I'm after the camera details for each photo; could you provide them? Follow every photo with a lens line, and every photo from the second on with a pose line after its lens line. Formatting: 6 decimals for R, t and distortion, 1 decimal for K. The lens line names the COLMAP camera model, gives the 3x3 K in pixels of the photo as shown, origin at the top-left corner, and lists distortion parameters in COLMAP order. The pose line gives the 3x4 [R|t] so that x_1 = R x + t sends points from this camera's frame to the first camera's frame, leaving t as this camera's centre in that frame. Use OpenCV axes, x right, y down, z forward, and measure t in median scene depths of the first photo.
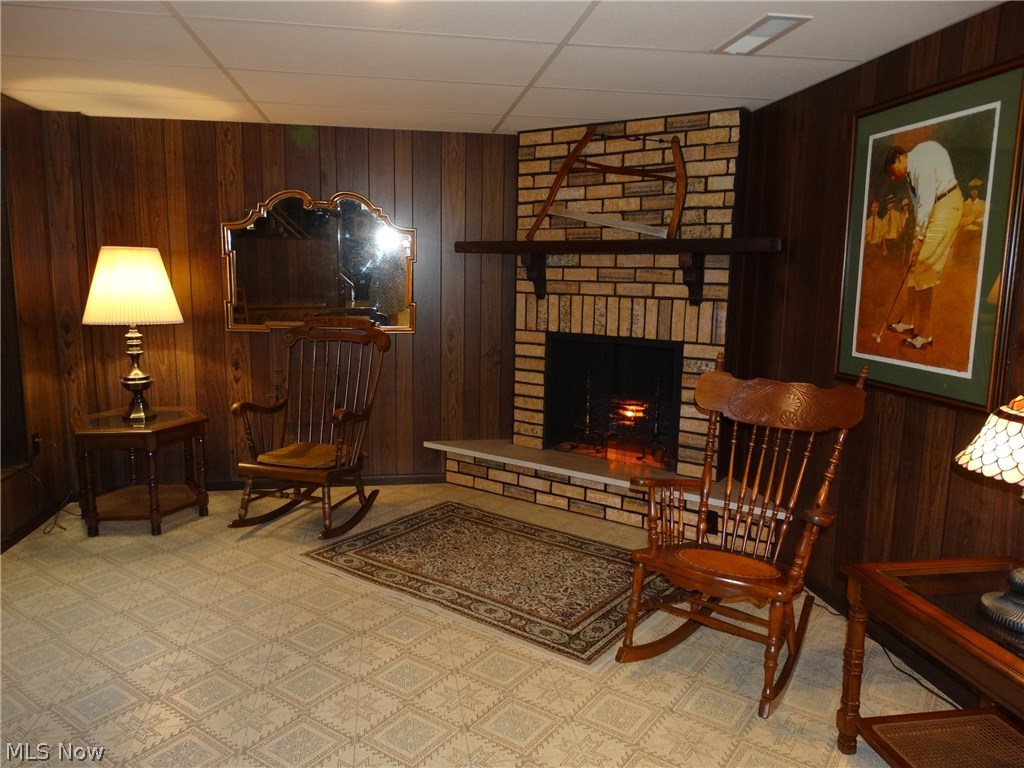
lens RADIAL K [[735.6, 0, 510.6], [0, 735.6, 377.8], [0, 0, 1]] dist [0.005940, -0.005850]
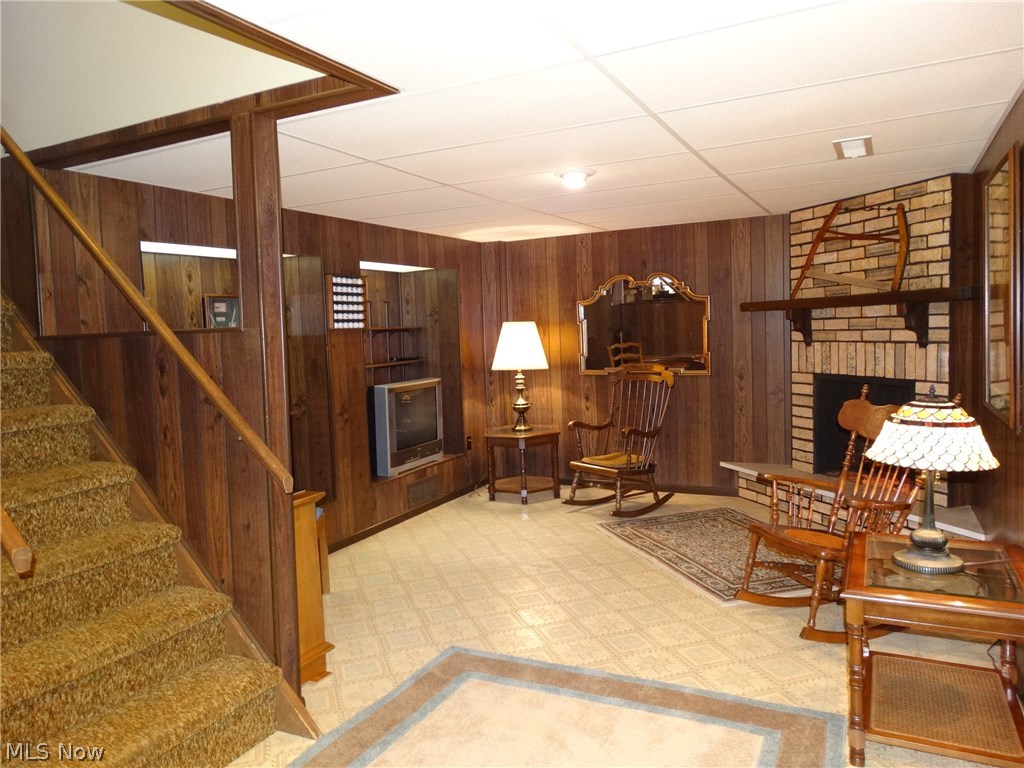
lens RADIAL K [[735.6, 0, 510.6], [0, 735.6, 377.8], [0, 0, 1]] dist [0.005940, -0.005850]
pose [[0.802313, -0.004387, -0.596888, 0.399659], [-0.039713, 0.997365, -0.060712, 0.039525], [0.595582, 0.072414, 0.800024, -0.264191]]
